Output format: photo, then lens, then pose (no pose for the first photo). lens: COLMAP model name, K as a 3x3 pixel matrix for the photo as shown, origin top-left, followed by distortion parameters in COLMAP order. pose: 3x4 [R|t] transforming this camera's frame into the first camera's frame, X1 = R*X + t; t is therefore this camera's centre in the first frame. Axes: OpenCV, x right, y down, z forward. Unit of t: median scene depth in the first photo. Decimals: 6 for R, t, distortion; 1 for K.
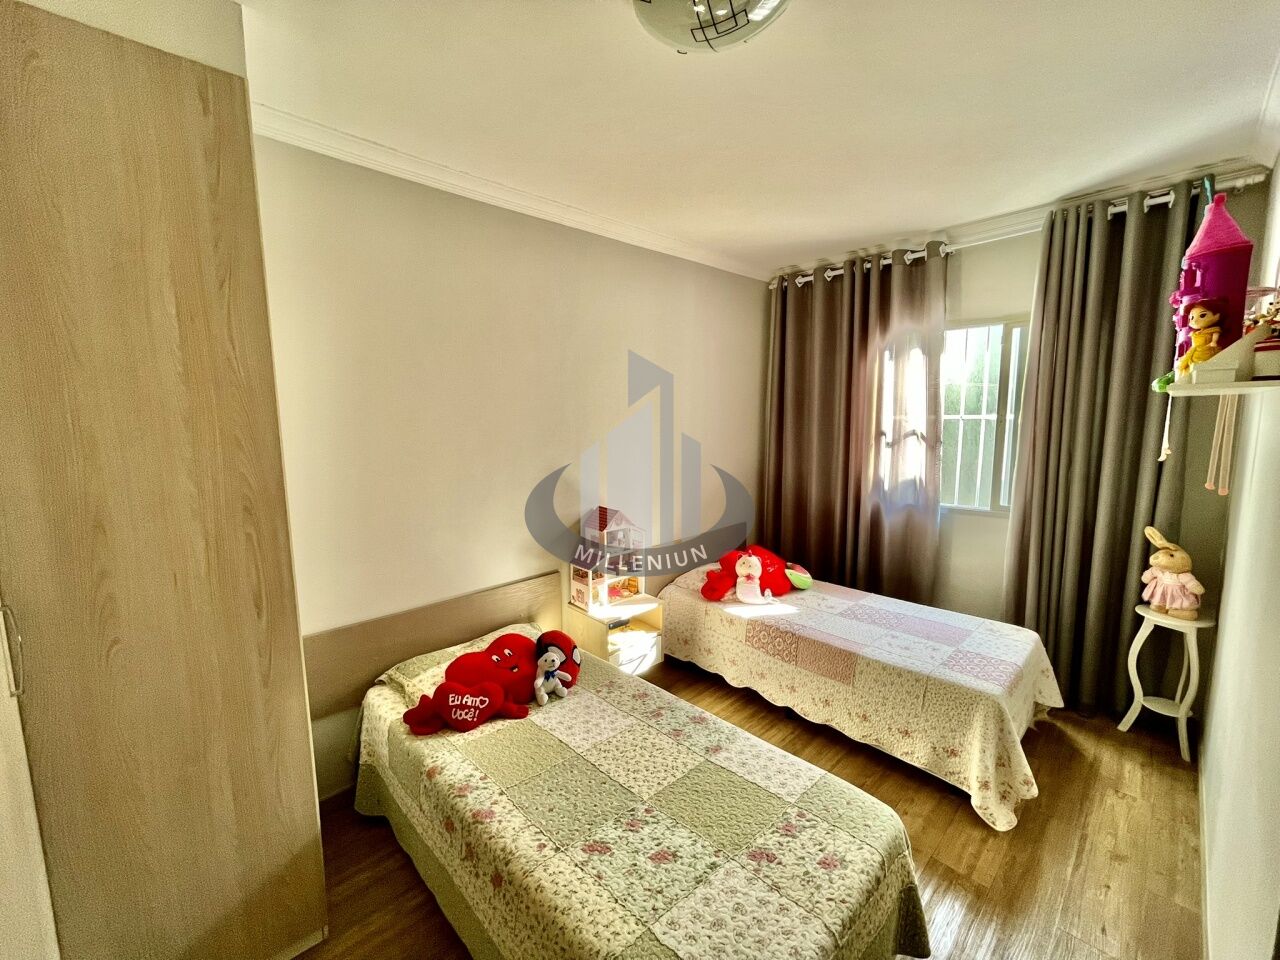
lens RADIAL K [[517.6, 0, 637.9], [0, 517.6, 482.7], [0, 0, 1]] dist [-0.000495, 0.000176]
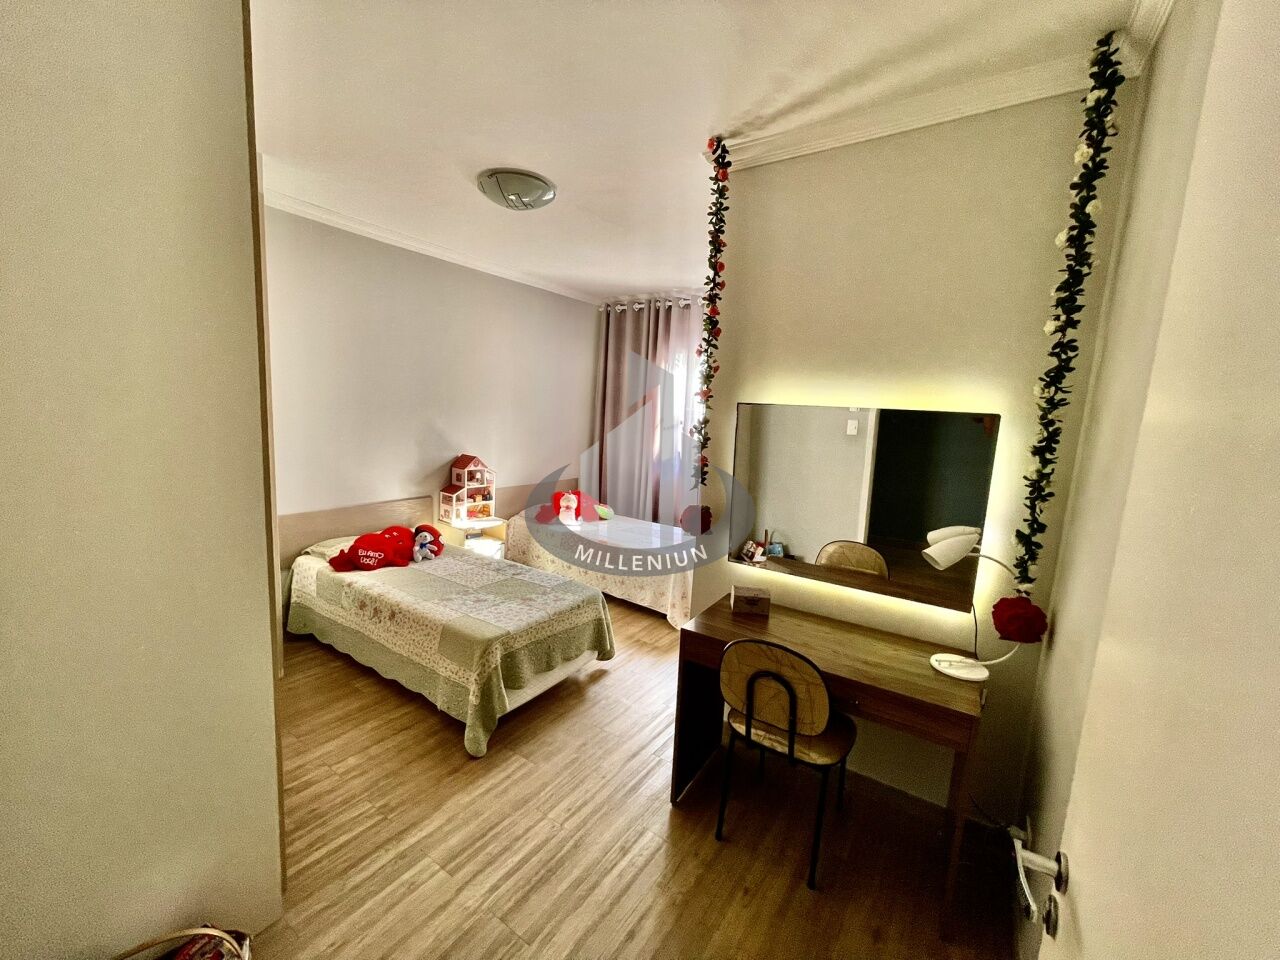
lens RADIAL K [[515.4, 0, 640.0], [0, 515.4, 480.0], [0, 0, 1]] dist [-0.016868, 0.000022]
pose [[0.973883, 0.037879, 0.223868, 0.117607], [-0.041516, 0.999071, 0.011557, 0.110515], [-0.223222, -0.020549, 0.974551, -0.683756]]
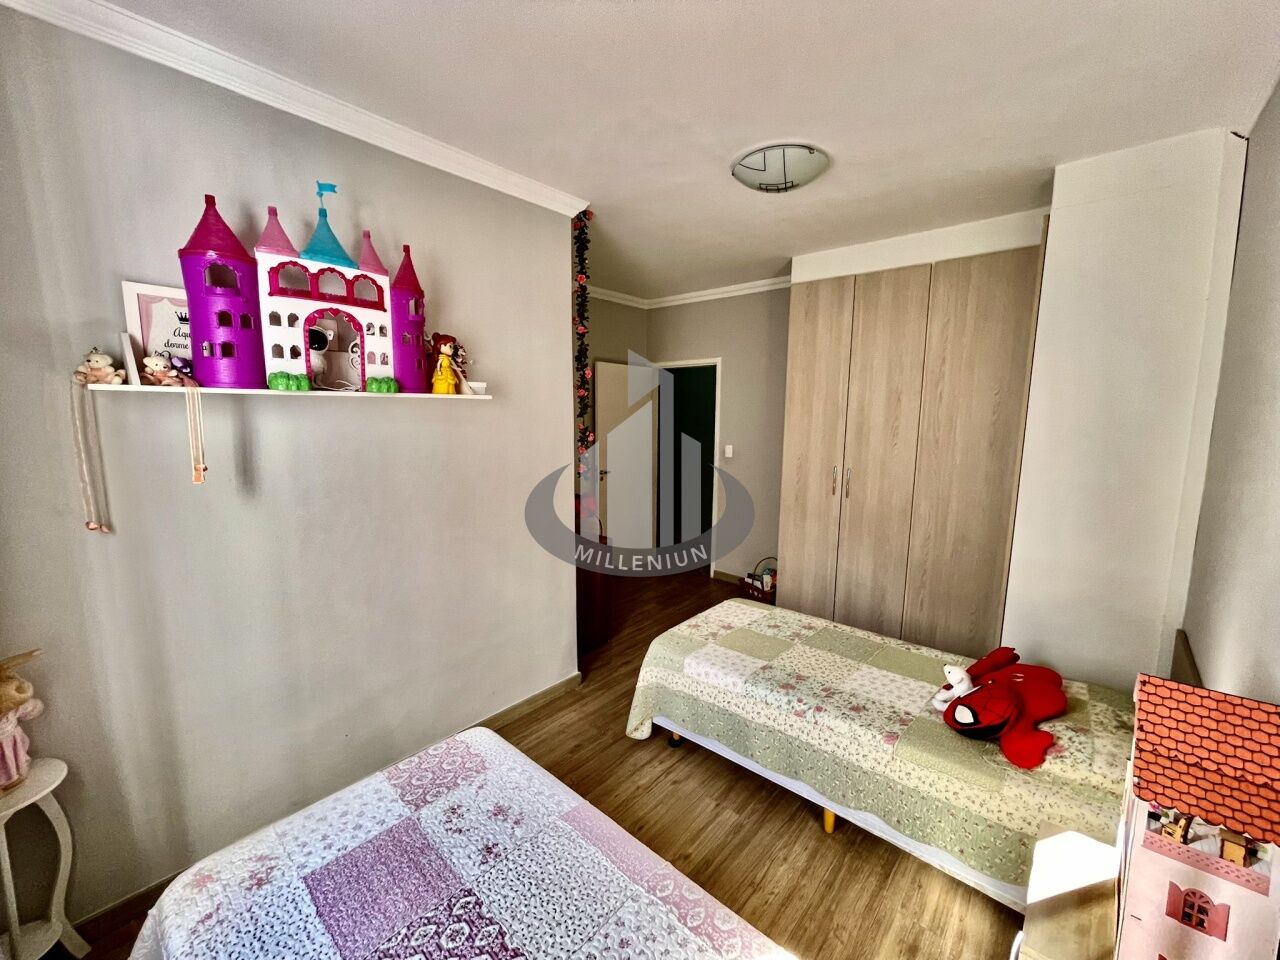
lens RADIAL K [[517.6, 0, 637.9], [0, 517.6, 482.7], [0, 0, 1]] dist [-0.000495, 0.000176]
pose [[-0.995969, 0.022098, -0.086933, 0.448642], [-0.001739, 0.964238, 0.265033, -0.220813], [0.089681, 0.264115, -0.960313, 1.646557]]
